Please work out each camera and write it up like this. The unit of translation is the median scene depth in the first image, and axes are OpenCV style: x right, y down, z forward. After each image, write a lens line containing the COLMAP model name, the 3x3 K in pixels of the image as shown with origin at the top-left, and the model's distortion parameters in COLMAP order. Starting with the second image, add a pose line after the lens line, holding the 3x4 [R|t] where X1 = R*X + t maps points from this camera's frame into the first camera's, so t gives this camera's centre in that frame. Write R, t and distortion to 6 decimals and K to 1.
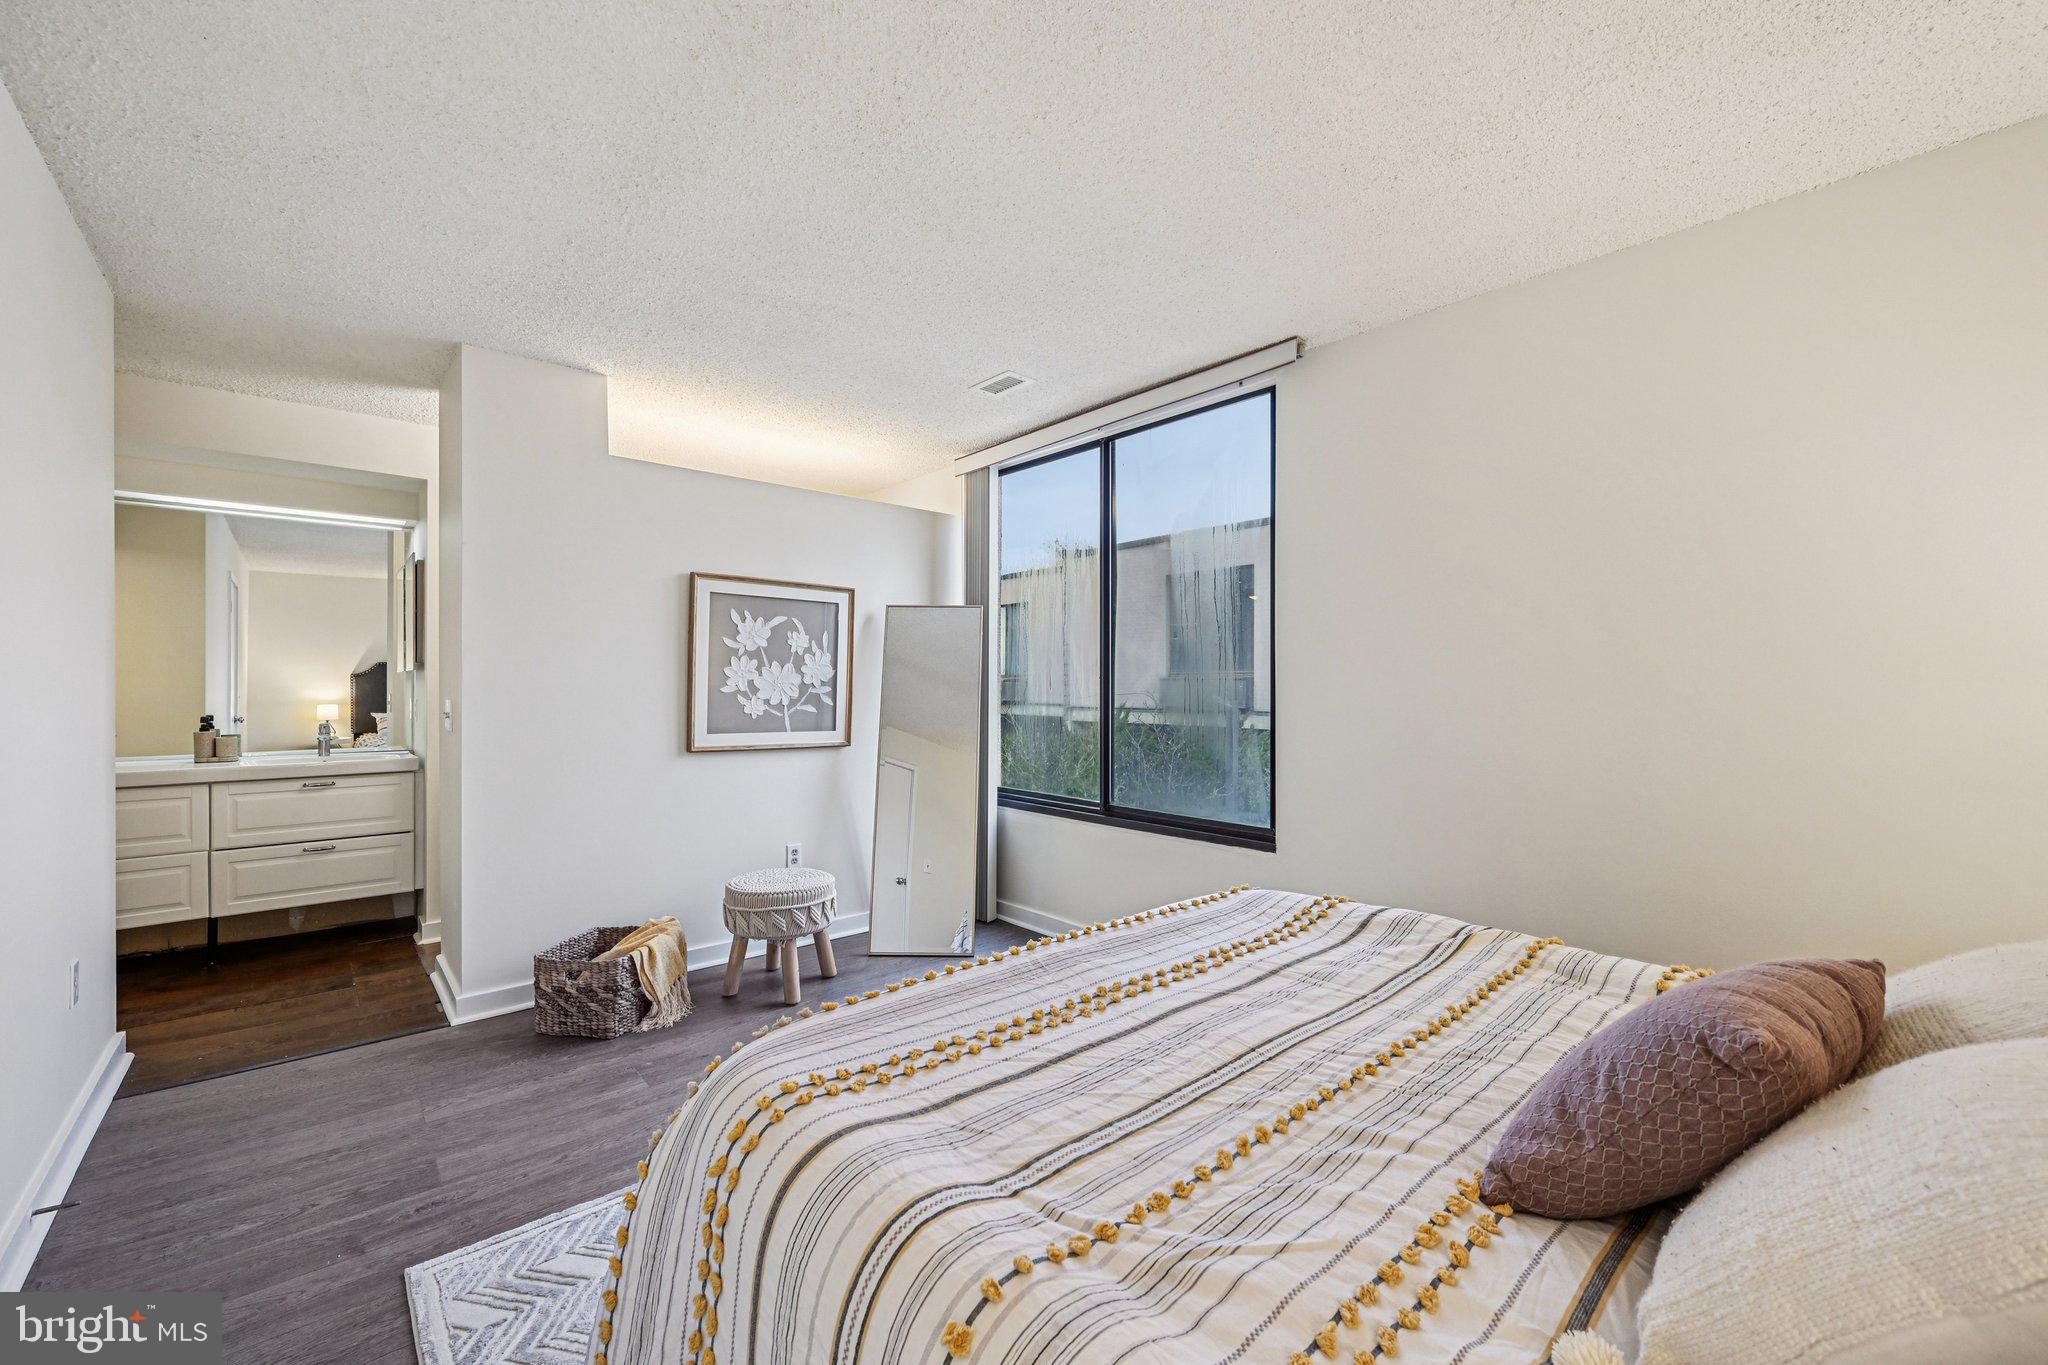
lens RADIAL K [[820.8, 0, 1032.5], [0, 820.8, 684.7], [0, 0, 1]] dist [-0.004454, -0.000541]
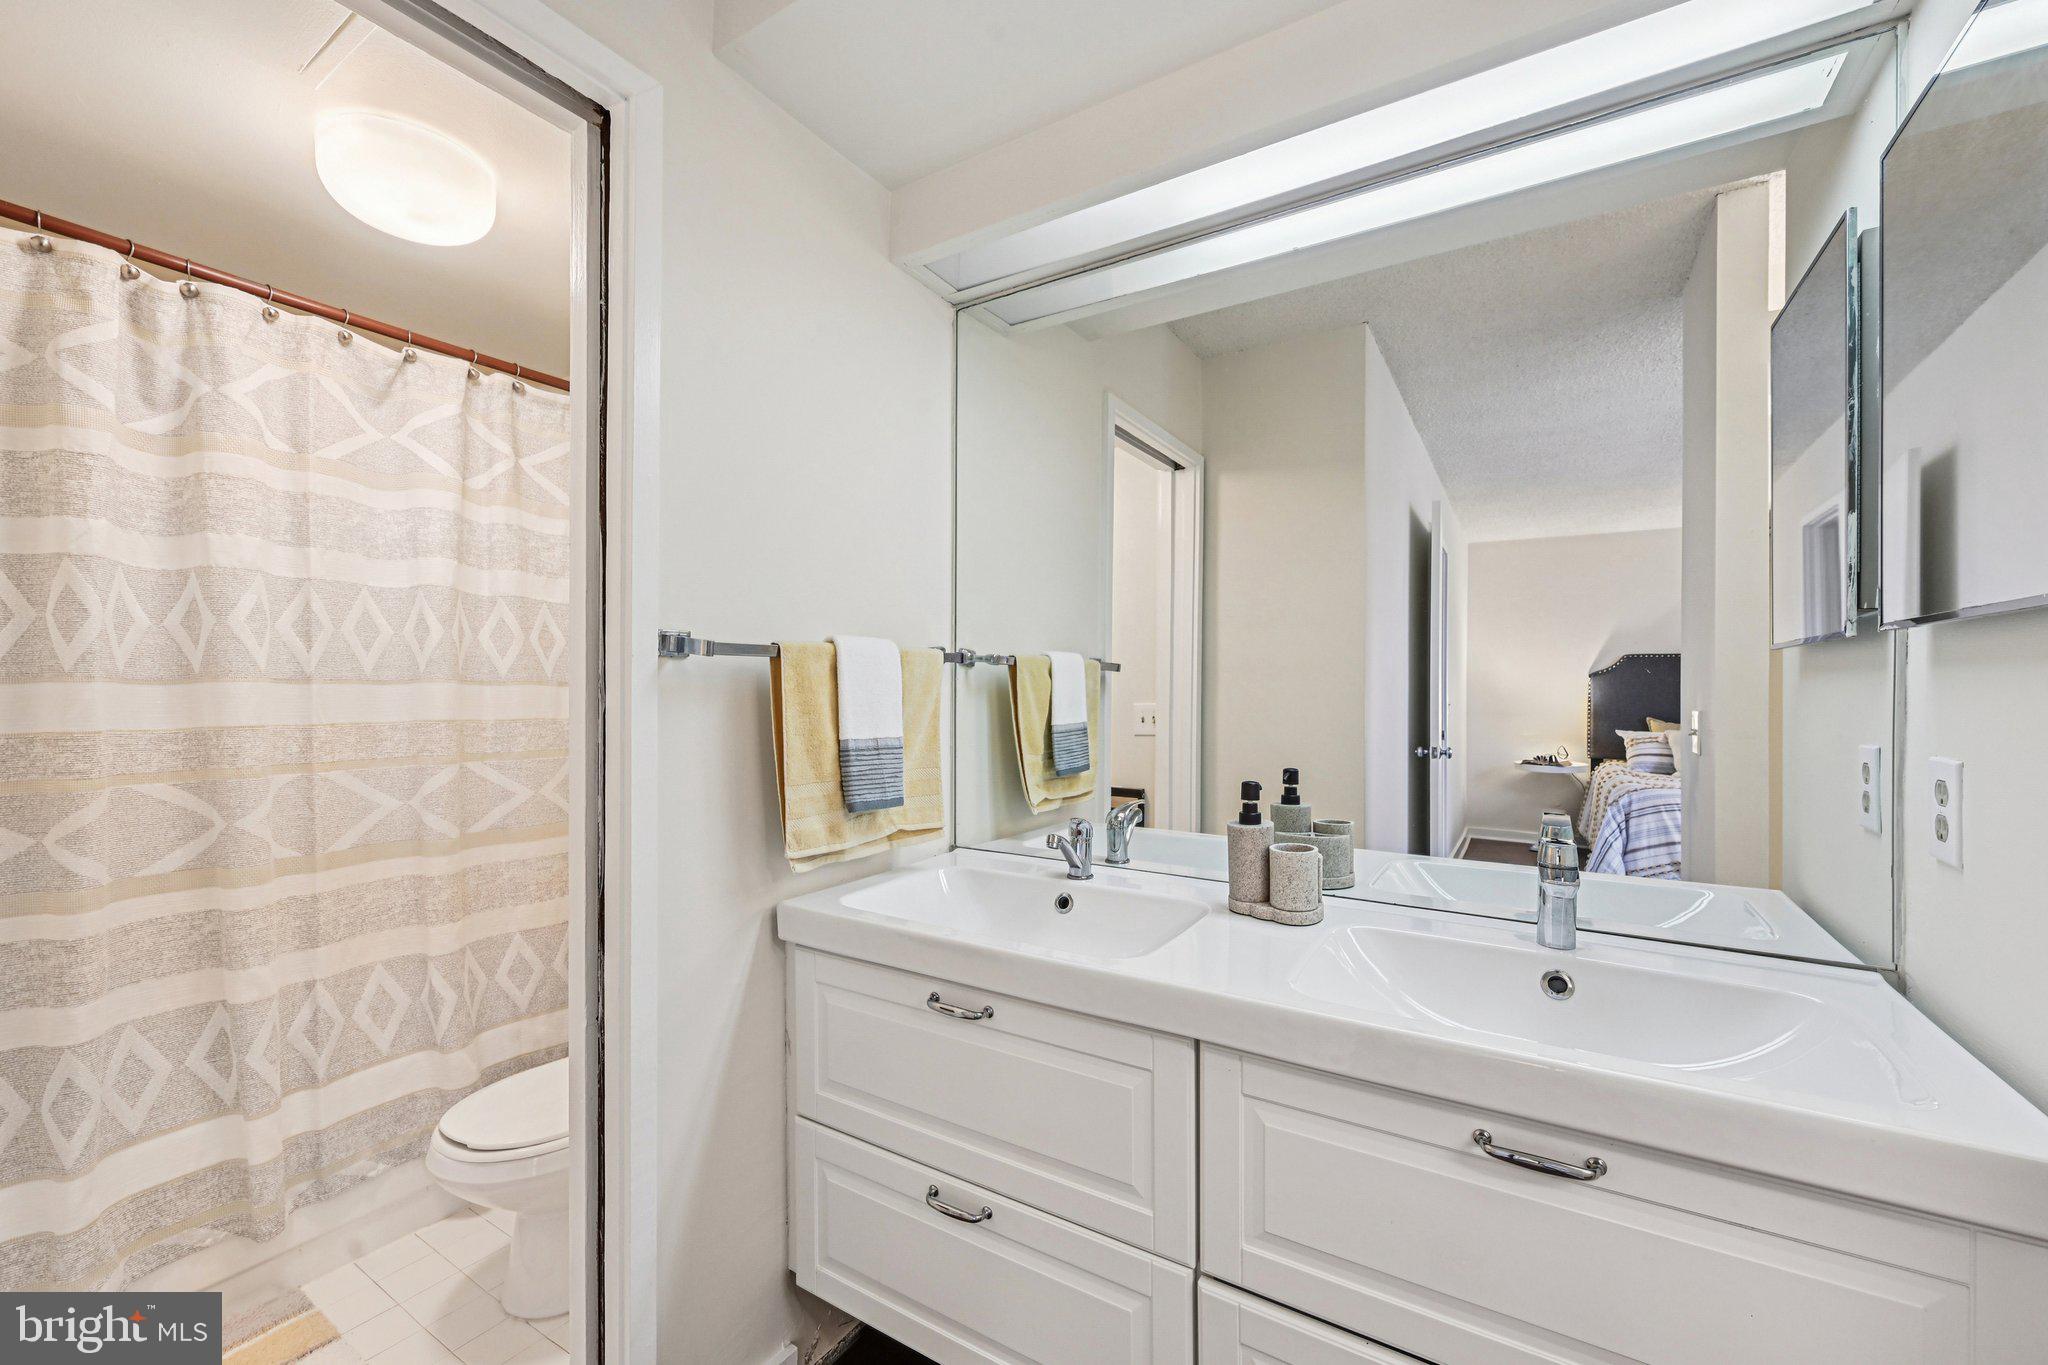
lens RADIAL K [[820.8, 0, 1028.1], [0, 820.8, 682.9], [0, 0, 1]] dist [-0.004454, -0.000541]
pose [[0.286385, 0.002091, -0.958112, -0.720082], [-0.002046, 0.999997, 0.001570, -0.004097], [0.958113, 0.001510, 0.286388, 0.826816]]
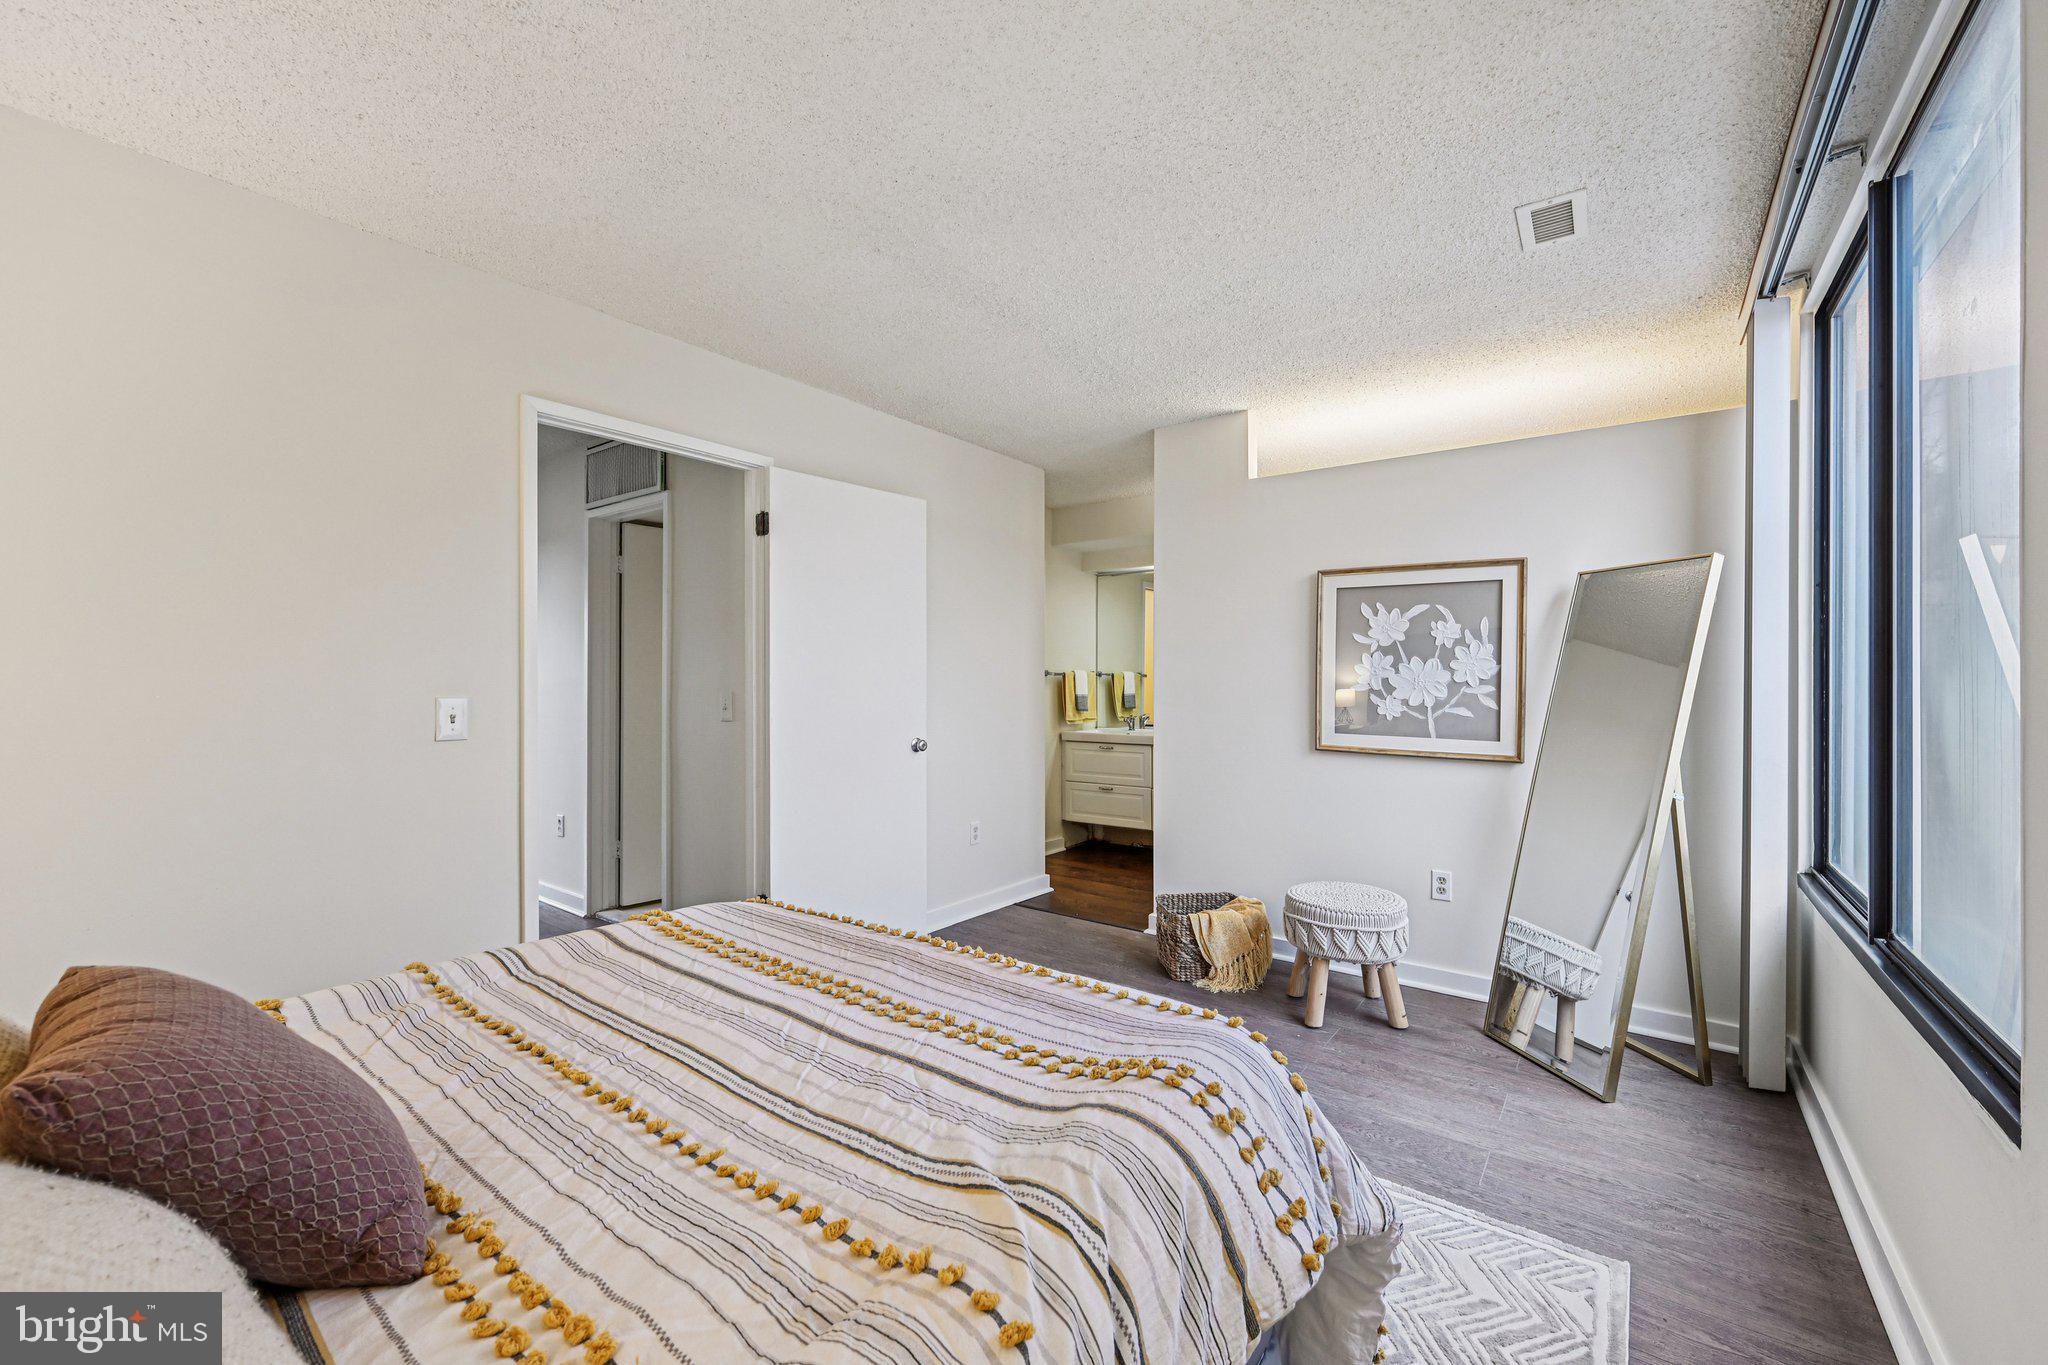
lens RADIAL K [[820.8, 0, 1025.3], [0, 820.8, 682.2], [0, 0, 1]] dist [-0.004454, -0.000541]
pose [[0.200761, -0.000387, -0.979640, 0.476888], [0.001768, 0.999998, -0.000033, -0.001779], [0.979639, -0.001726, 0.200761, 0.425965]]
